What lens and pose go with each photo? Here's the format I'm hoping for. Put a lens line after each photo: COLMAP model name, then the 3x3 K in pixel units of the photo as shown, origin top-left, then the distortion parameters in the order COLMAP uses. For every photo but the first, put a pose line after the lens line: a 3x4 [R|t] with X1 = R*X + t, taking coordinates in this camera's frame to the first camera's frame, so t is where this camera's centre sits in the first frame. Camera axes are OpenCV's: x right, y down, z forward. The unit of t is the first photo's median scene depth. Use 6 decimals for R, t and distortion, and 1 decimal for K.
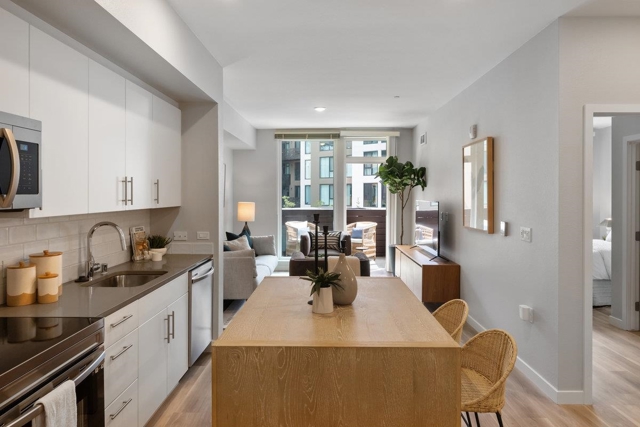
lens RADIAL K [[405.7, 0, 325.5], [0, 405.7, 195.6], [0, 0, 1]] dist [-0.005087, -0.004556]
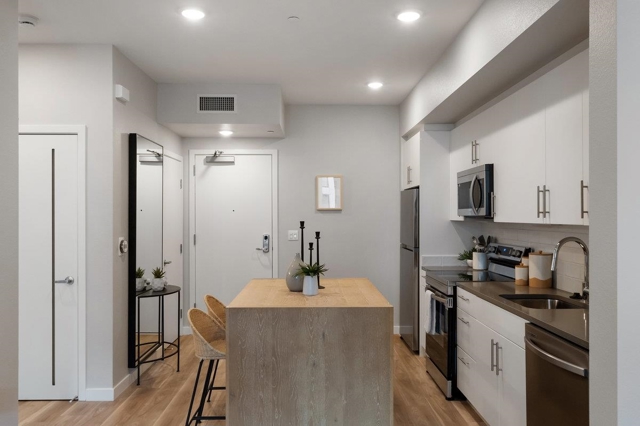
lens RADIAL K [[509.8, 0, 322.3], [0, 509.8, 213.2], [0, 0, 1]] dist [0.033492, -0.000251]
pose [[-0.999586, 0.000964, -0.028764, 0.016948], [0.000973, 0.999999, -0.000309, 0.009763], [0.028764, -0.000337, -0.999586, 1.551021]]
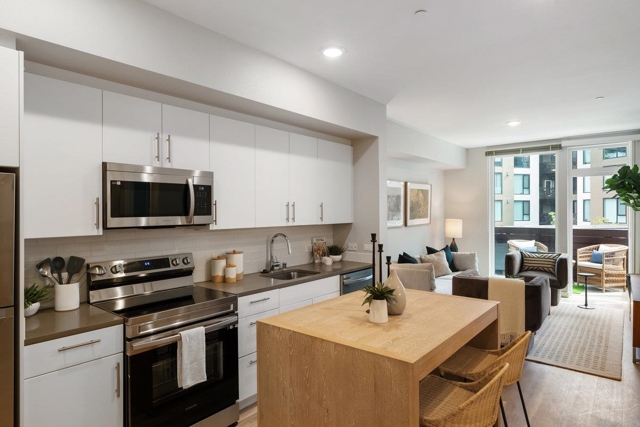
lens RADIAL K [[382.1, 0, 323.5], [0, 382.1, 211.2], [0, 0, 1]] dist [0.002521, -0.001335]
pose [[0.782407, -0.000237, -0.622768, 0.312870], [0.000294, 1.000000, -0.000011, -0.010636], [0.622768, -0.000175, 0.782407, 0.026598]]
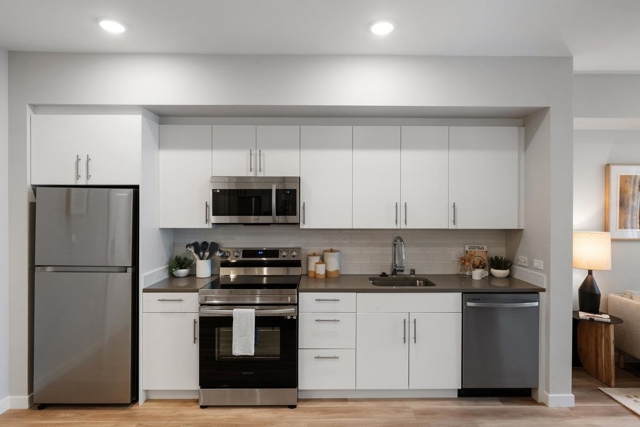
lens RADIAL K [[349.2, 0, 317.5], [0, 349.2, 211.4], [0, 0, 1]] dist [-0.006055, 0.004437]
pose [[0.010822, 0.004656, -0.999931, 0.451781], [-0.006635, 0.999967, 0.004584, -0.015863], [0.999919, 0.006585, 0.010853, 0.533247]]
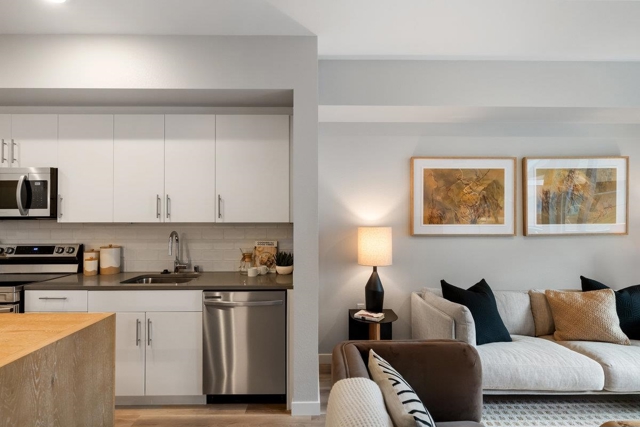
lens RADIAL K [[307.4, 0, 317.0], [0, 307.4, 216.4], [0, 0, 1]] dist [-0.005359, 0.003662]
pose [[0.013230, -0.011367, -0.999848, 0.319799], [-0.004026, 0.999927, -0.011421, 0.020168], [0.999904, 0.004177, 0.013183, 1.065769]]
